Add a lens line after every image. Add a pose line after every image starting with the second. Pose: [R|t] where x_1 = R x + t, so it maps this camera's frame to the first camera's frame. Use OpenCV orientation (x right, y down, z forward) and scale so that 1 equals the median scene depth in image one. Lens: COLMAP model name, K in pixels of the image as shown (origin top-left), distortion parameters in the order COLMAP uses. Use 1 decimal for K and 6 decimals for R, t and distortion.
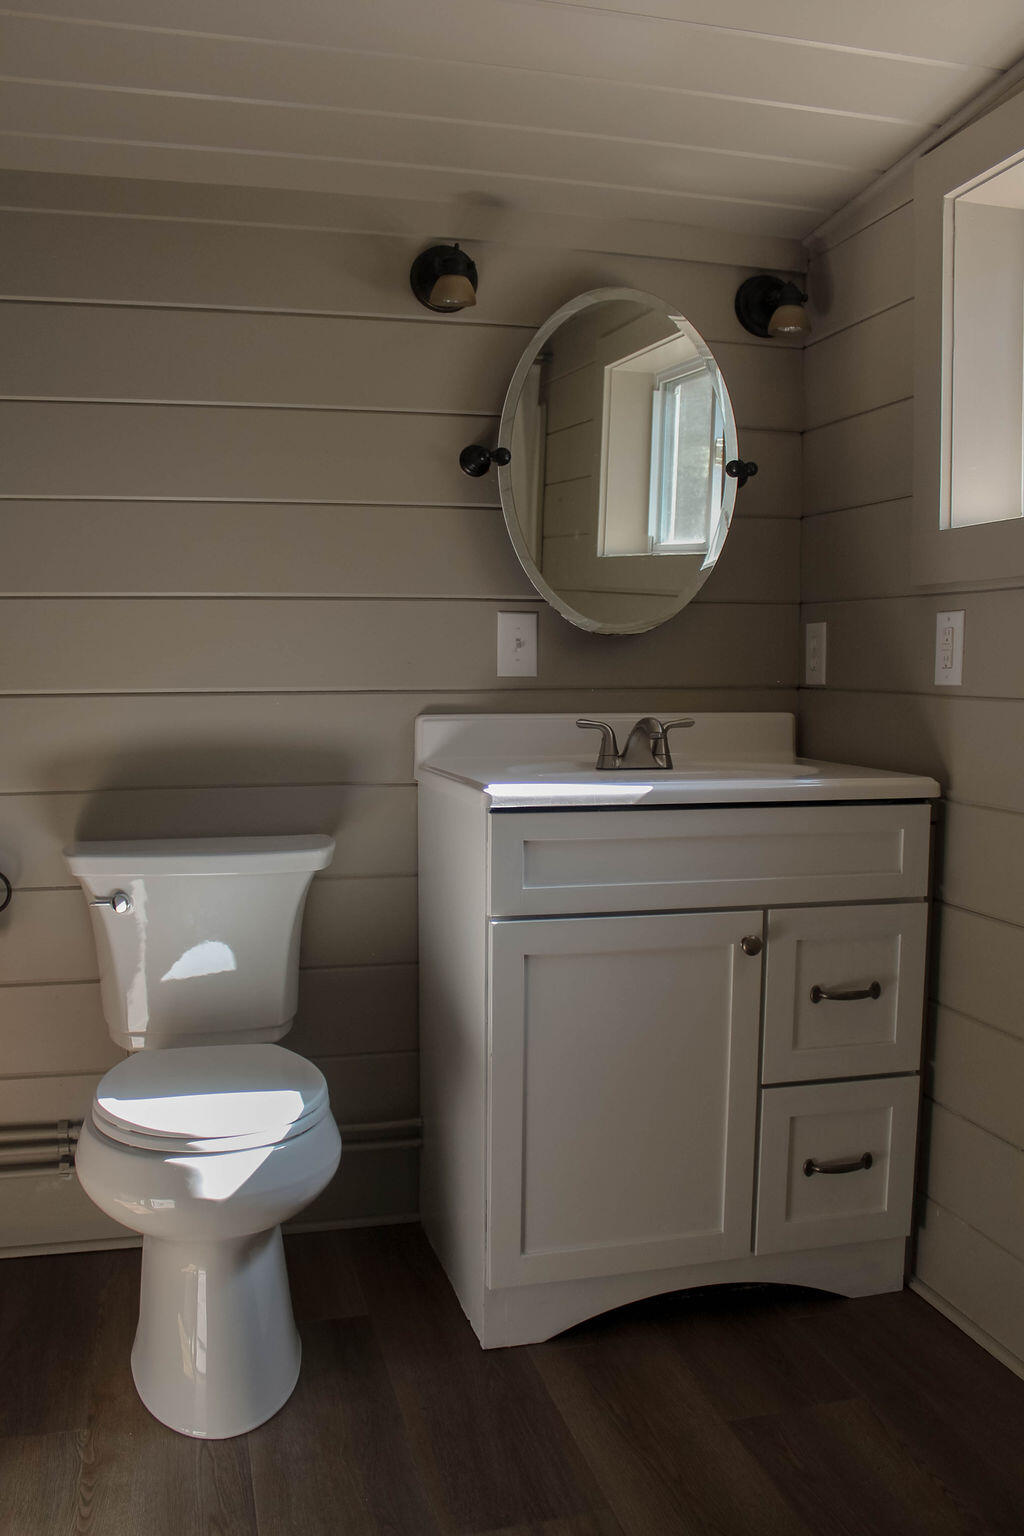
lens RADIAL K [[1281.9, 0, 512.0], [0, 1281.9, 768.0], [0, 0, 1]] dist [-0.133051, 0.098629]
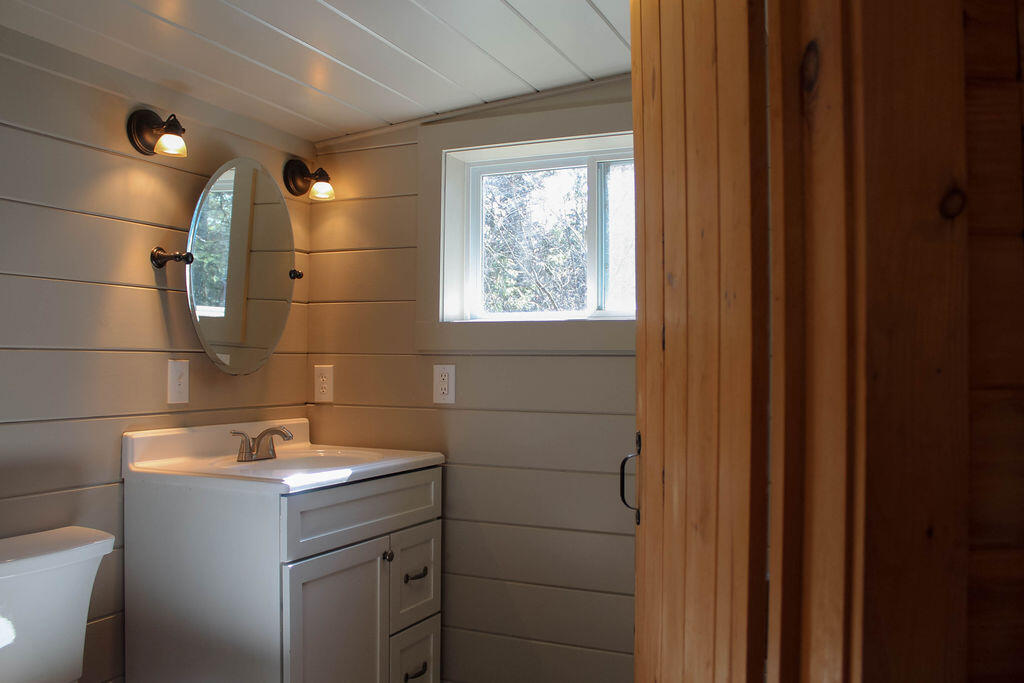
lens RADIAL K [[854.6, 0, 512.0], [0, 854.6, 341.5], [0, 0, 1]] dist [-0.133051, 0.098629]
pose [[0.646844, 0.021886, 0.762308, -0.568920], [0.056307, 0.995489, -0.076359, -0.053887], [-0.760541, 0.092316, 0.642694, 0.086524]]
